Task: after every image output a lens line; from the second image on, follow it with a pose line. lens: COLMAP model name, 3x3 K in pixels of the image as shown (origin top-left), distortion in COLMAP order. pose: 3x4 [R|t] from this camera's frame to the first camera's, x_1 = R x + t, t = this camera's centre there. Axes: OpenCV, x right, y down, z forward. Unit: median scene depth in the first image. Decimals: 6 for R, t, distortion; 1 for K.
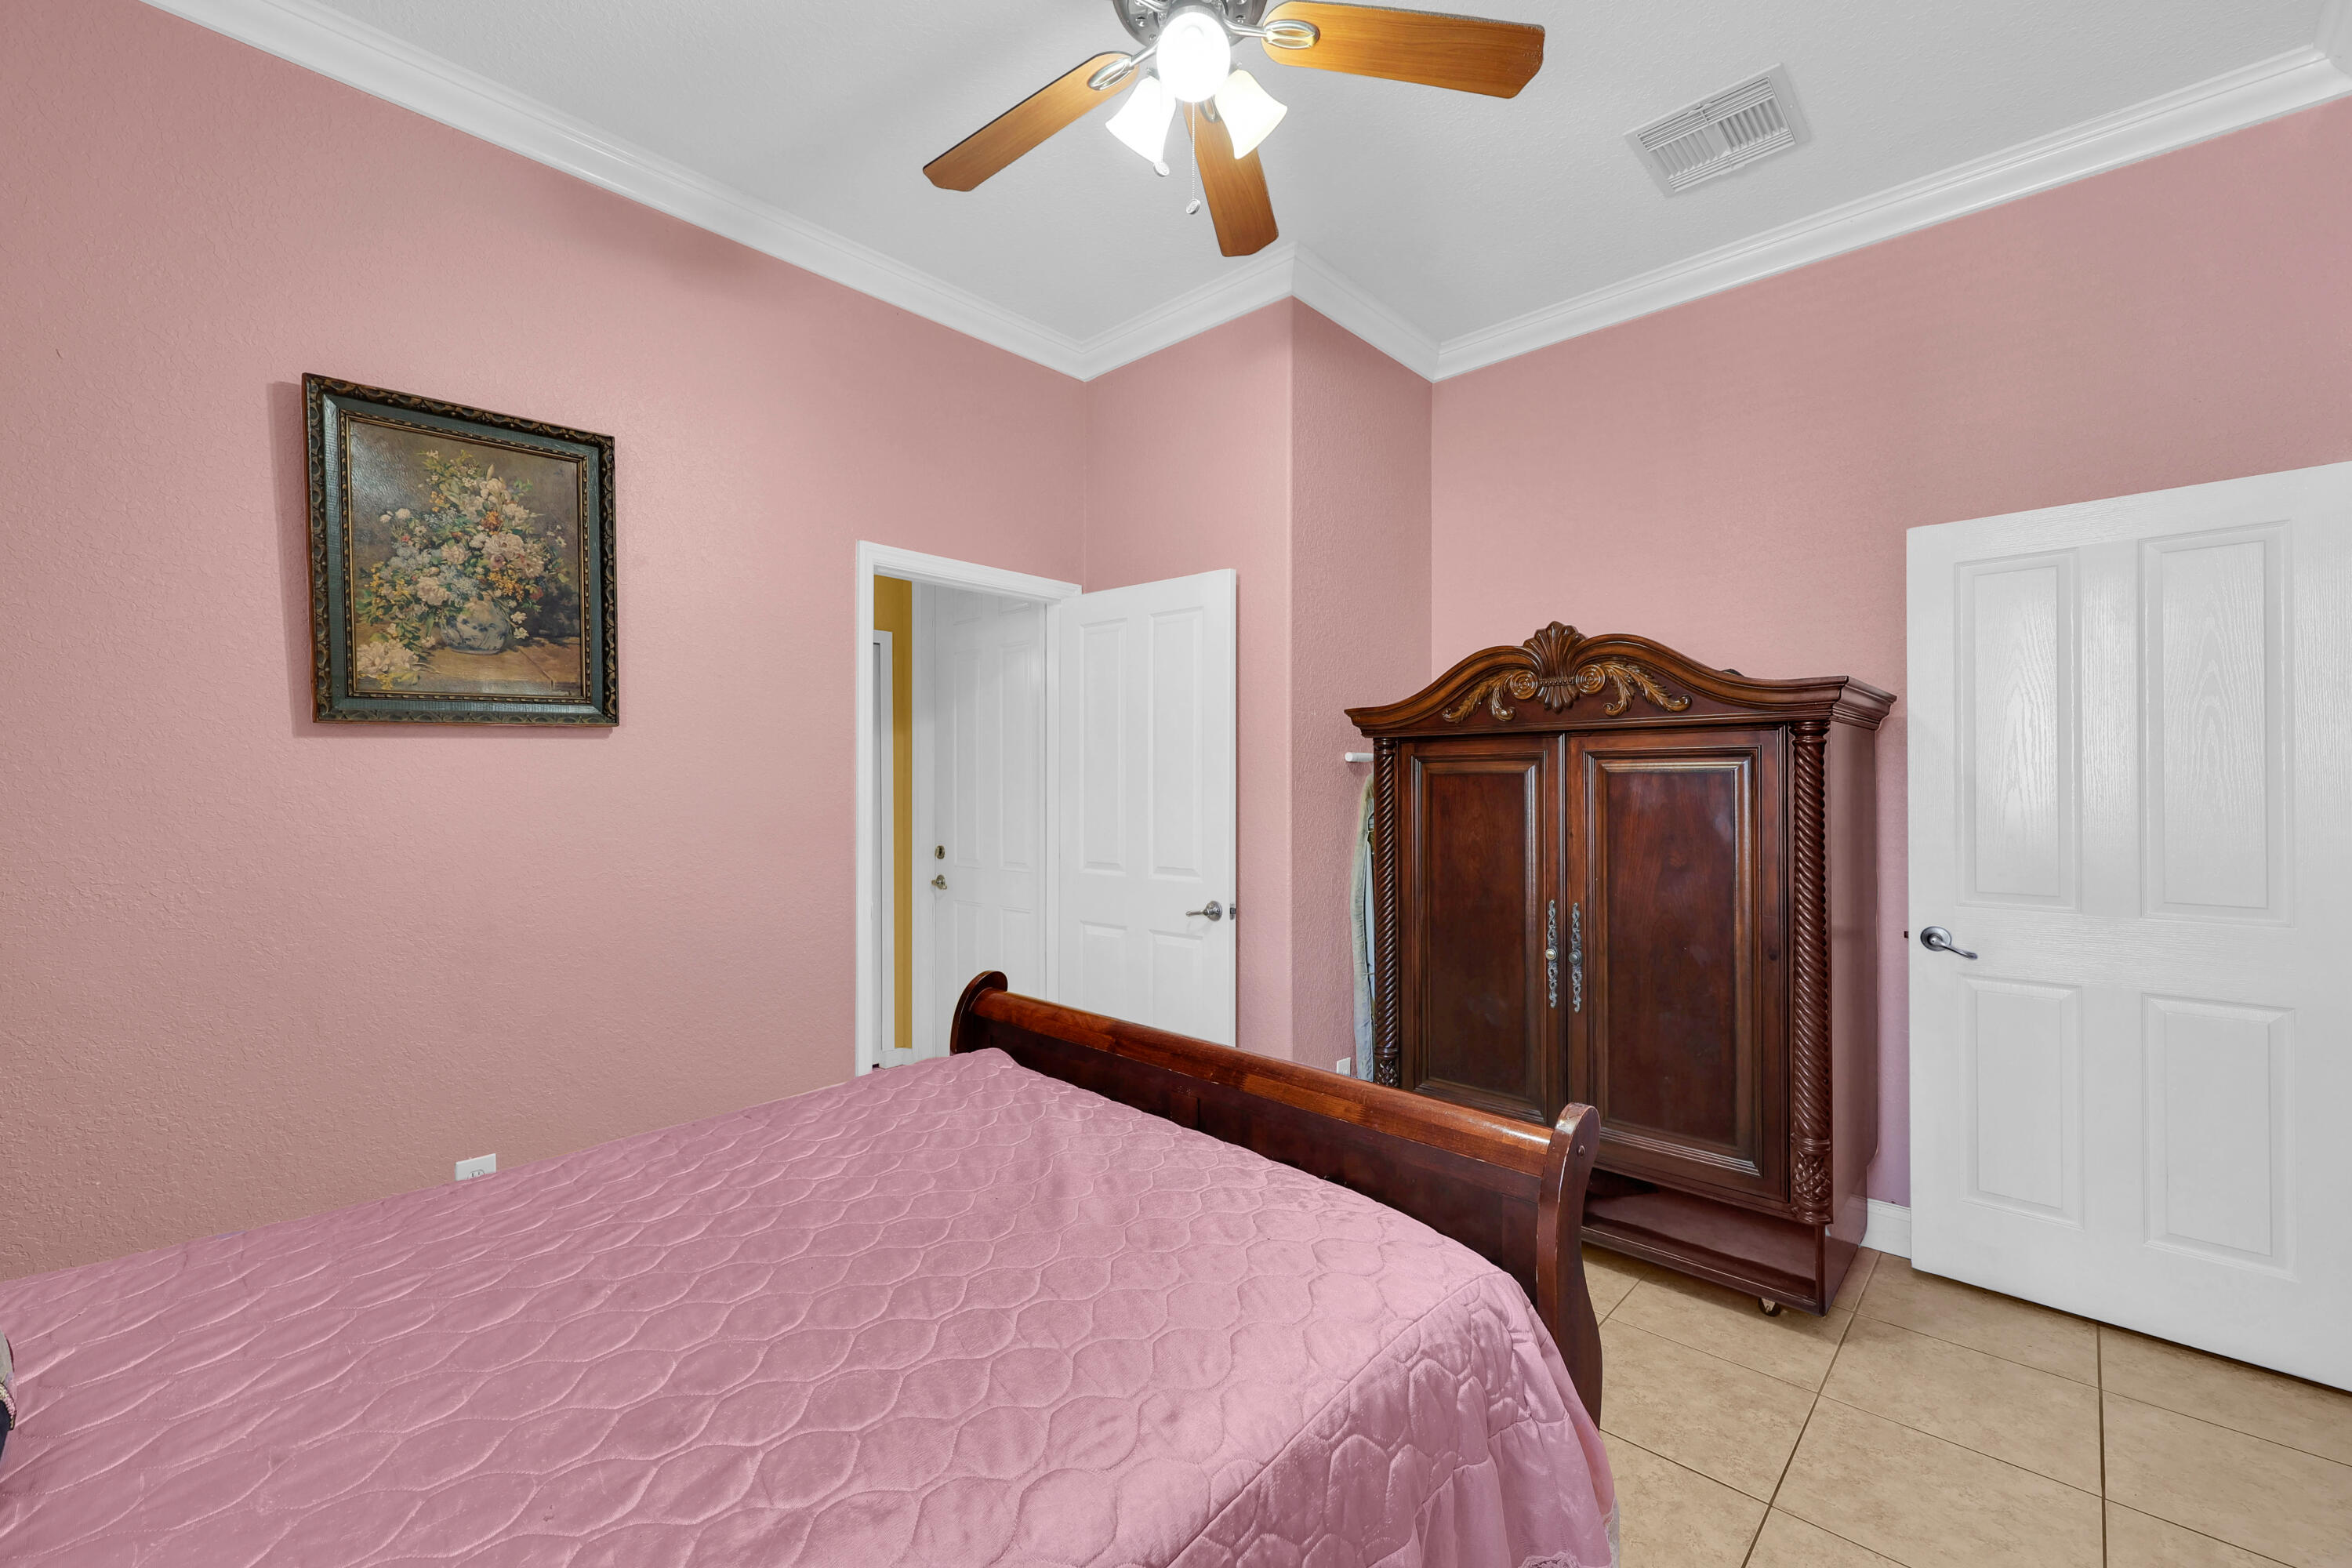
lens RADIAL K [[945.4, 0, 1197.7], [0, 945.4, 775.5], [0, 0, 1]] dist [-0.001576, -0.000161]
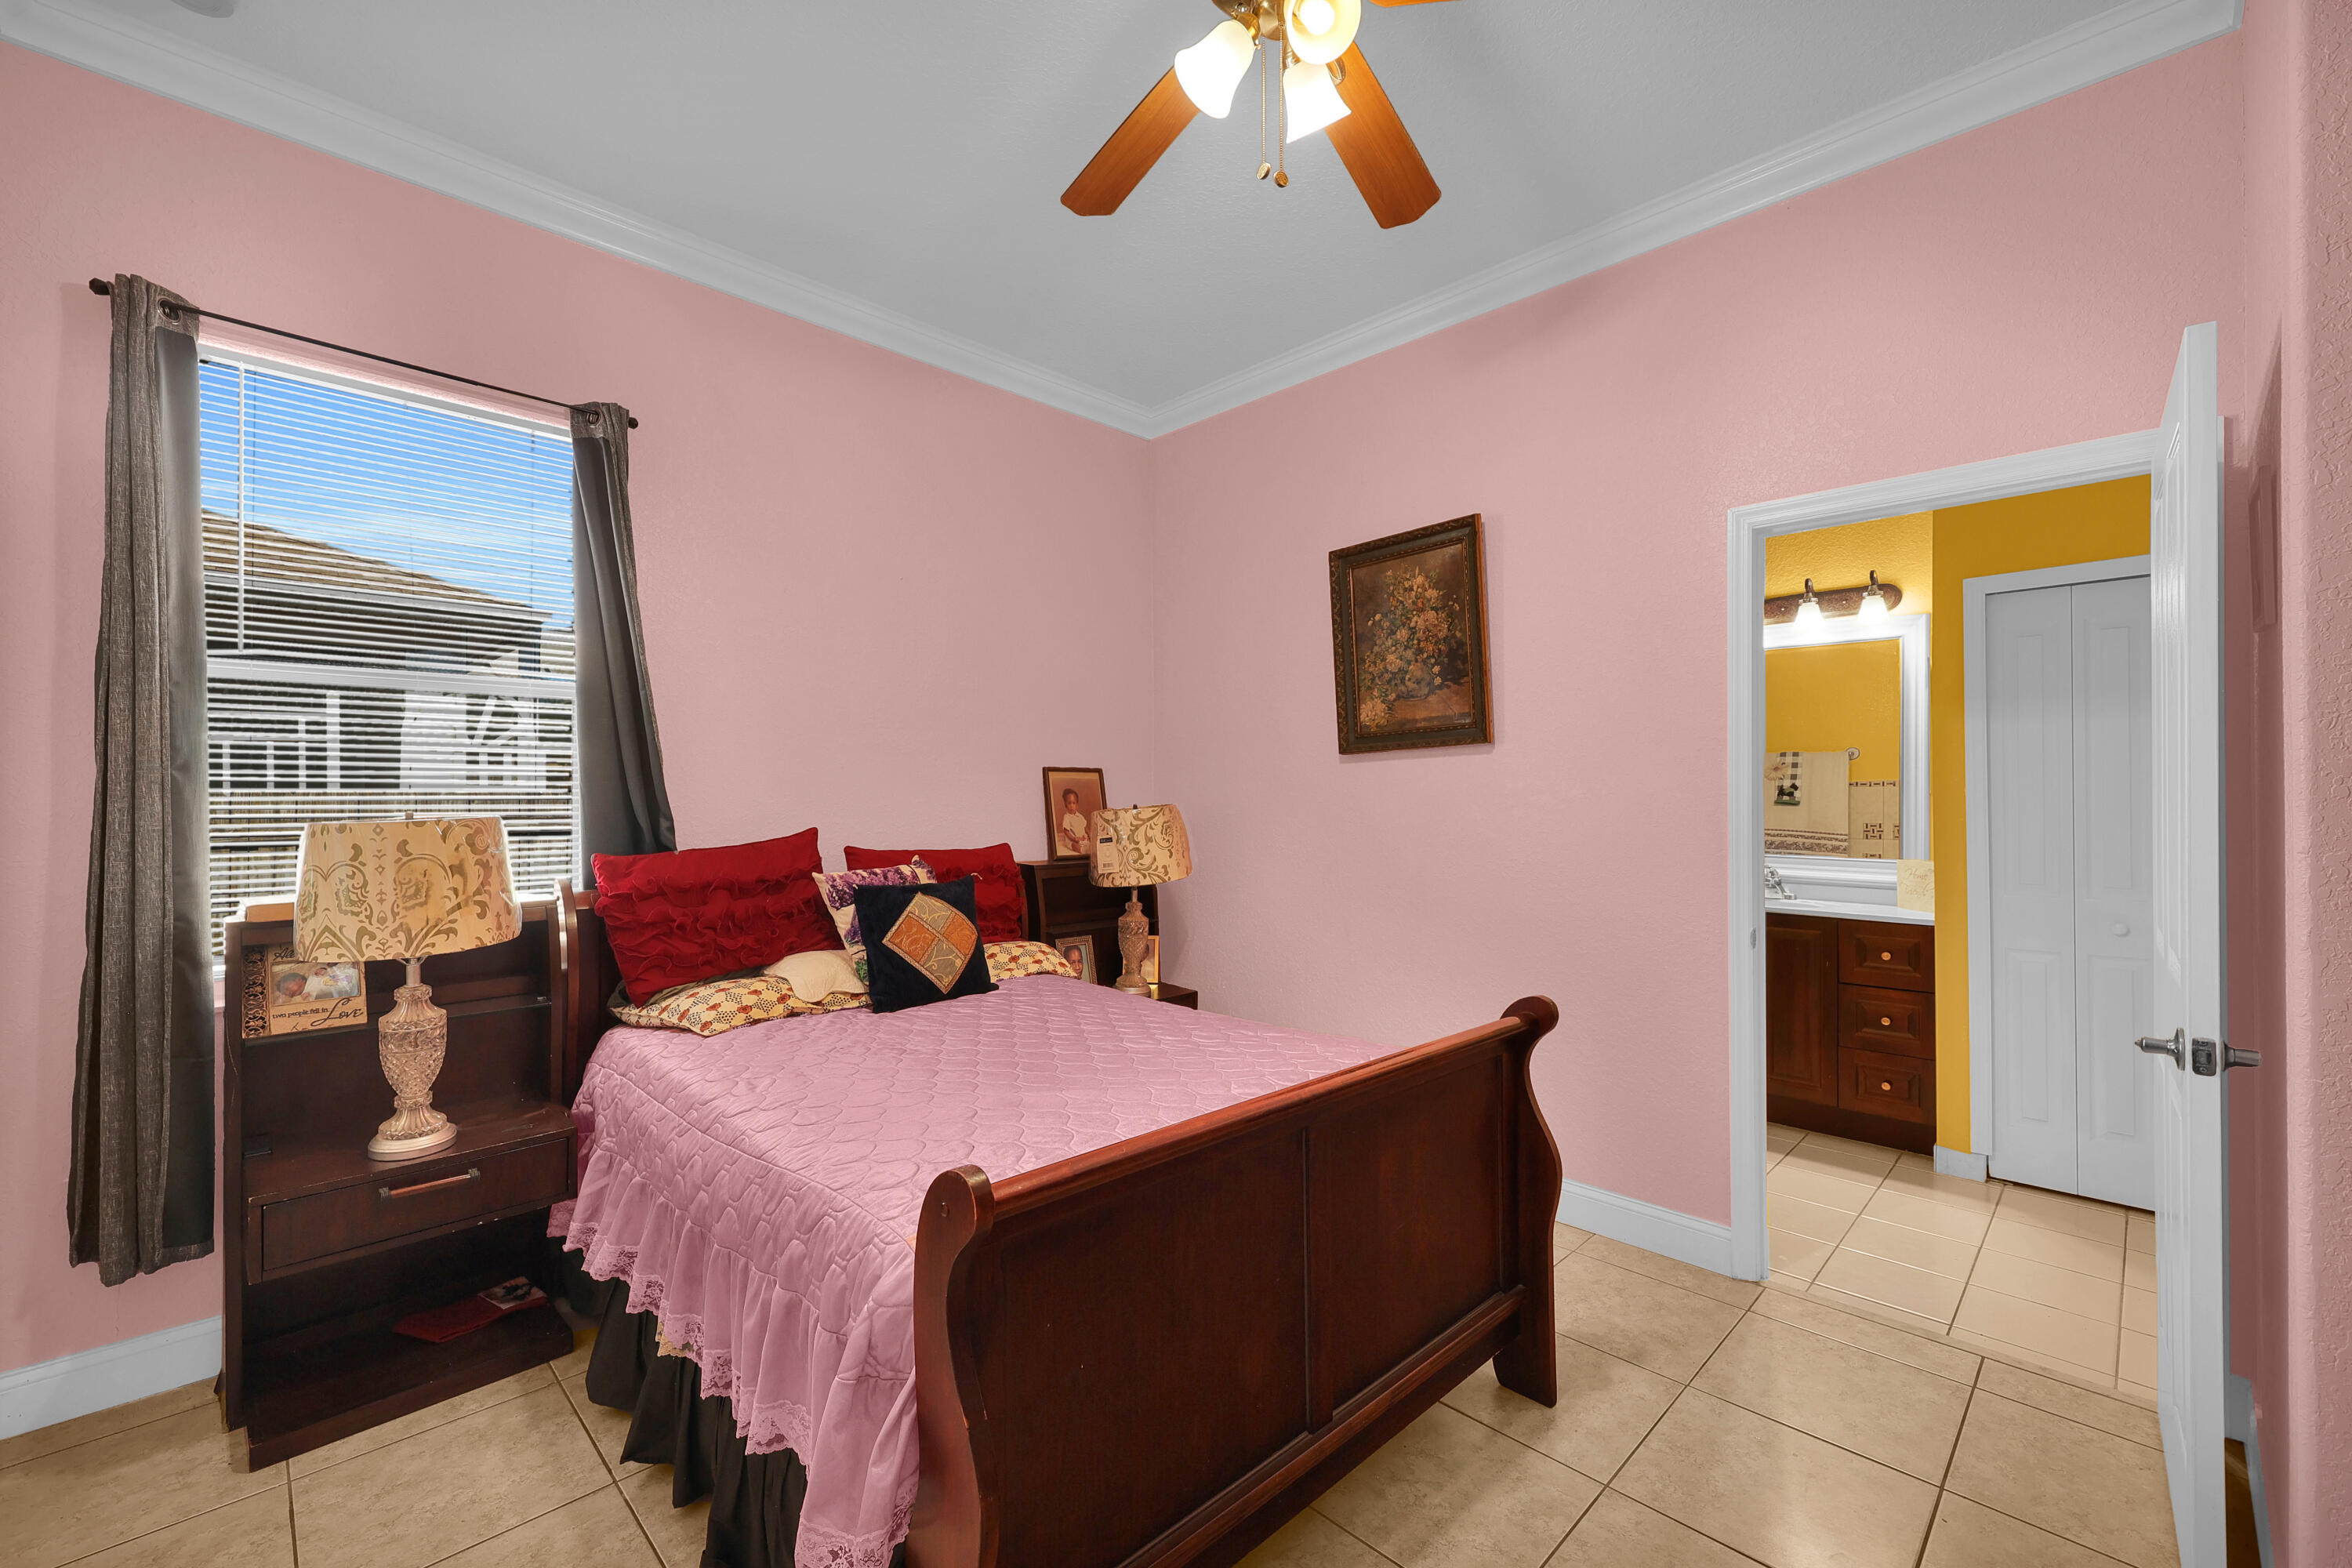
lens RADIAL K [[945.4, 0, 1178.6], [0, 945.4, 796.4], [0, 0, 1]] dist [-0.001576, -0.000161]
pose [[-0.077226, 0.004629, -0.997003, 0.710255], [0.004181, 0.999982, 0.004319, 0.010307], [0.997005, -0.003835, -0.077244, 0.757288]]
